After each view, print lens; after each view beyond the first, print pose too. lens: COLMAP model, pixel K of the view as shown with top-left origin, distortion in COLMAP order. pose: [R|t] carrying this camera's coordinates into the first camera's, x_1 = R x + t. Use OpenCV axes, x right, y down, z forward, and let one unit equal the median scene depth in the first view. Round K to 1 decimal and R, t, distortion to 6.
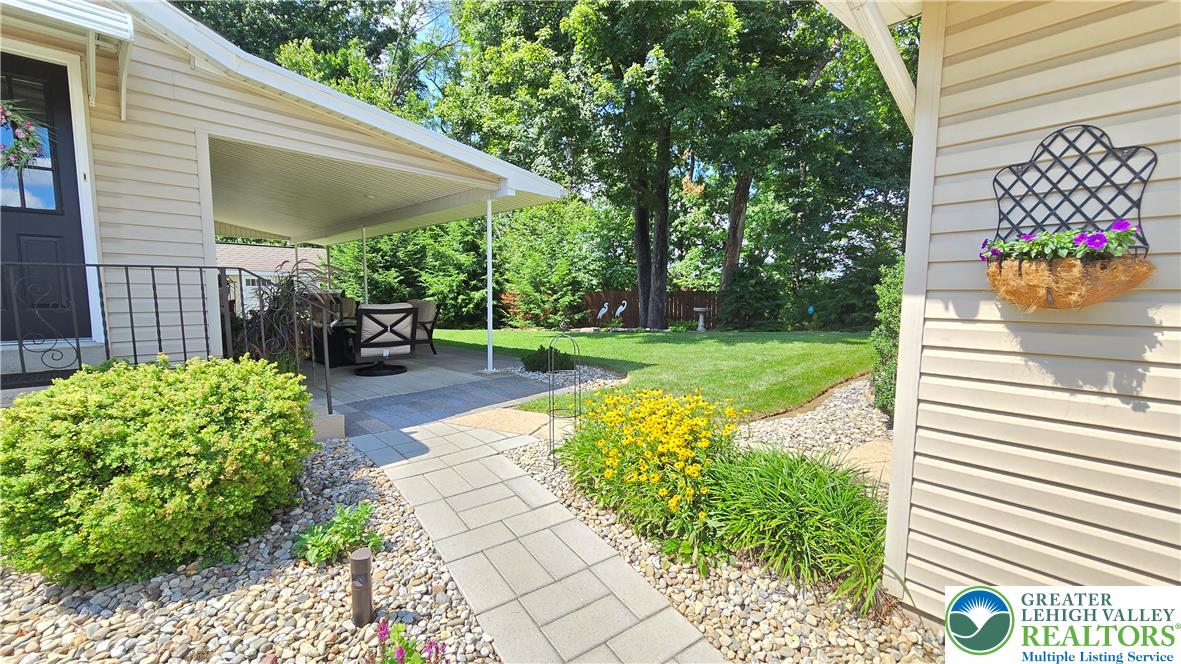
lens RADIAL K [[487.6, 0, 593.2], [0, 487.6, 344.4], [0, 0, 1]] dist [0.000524, -0.000071]
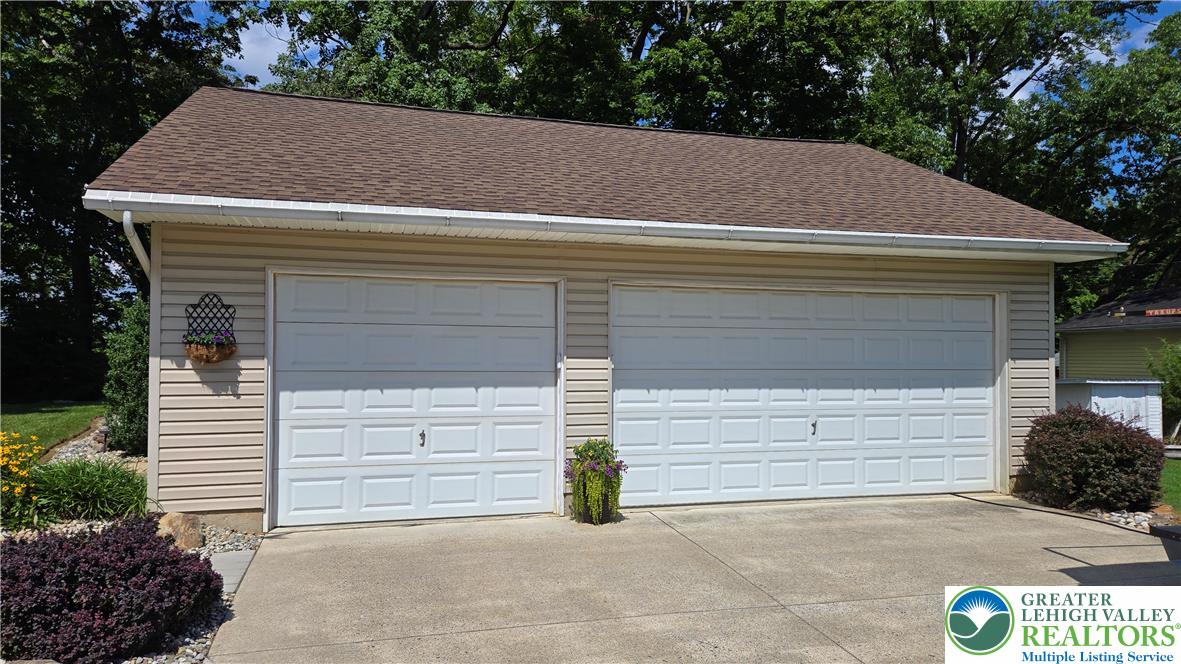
lens RADIAL K [[783.9, 0, 578.1], [0, 783.9, 336.8], [0, 0, 1]] dist [0.078645, -0.042600]
pose [[0.421864, 0.008989, 0.906615, -0.541240], [0.088523, 0.994765, -0.051055, 0.046632], [-0.902327, 0.101795, 0.418859, -0.669470]]
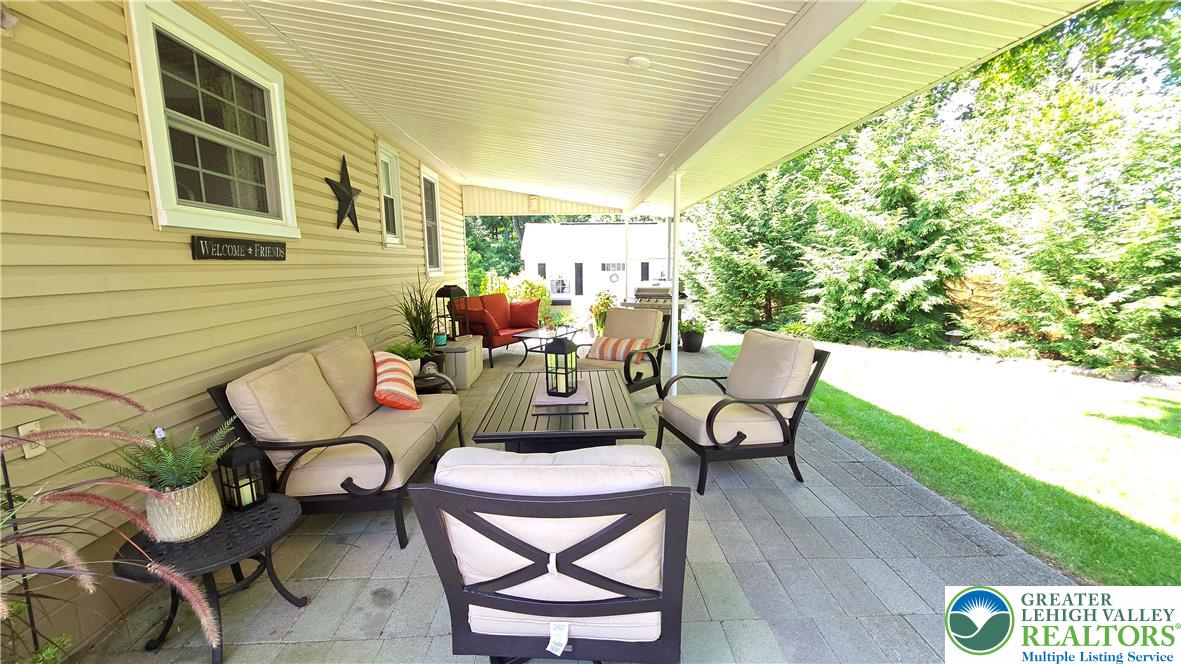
lens RADIAL K [[487.6, 0, 593.2], [0, 487.6, 344.4], [0, 0, 1]] dist [0.000524, -0.000071]
pose [[0.725510, 0.100130, -0.680888, -0.270285], [-0.057692, 0.994726, 0.084809, -0.153984], [0.685789, -0.022248, 0.727460, 0.868810]]
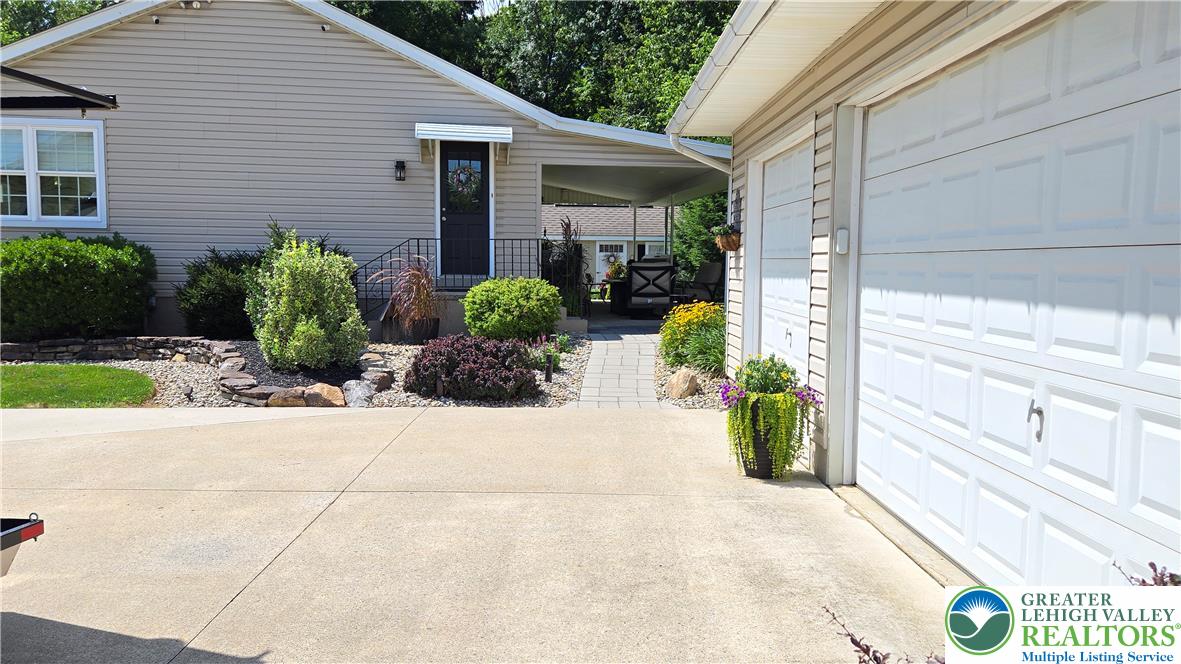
lens RADIAL K [[957.6, 0, 586.6], [0, 957.6, 338.3], [0, 0, 1]] dist [0.088808, -0.096826]
pose [[0.779842, 0.048569, -0.624089, 1.031246], [-0.067717, 0.997680, -0.006975, 0.144751], [0.622303, 0.047701, 0.781322, -1.066447]]
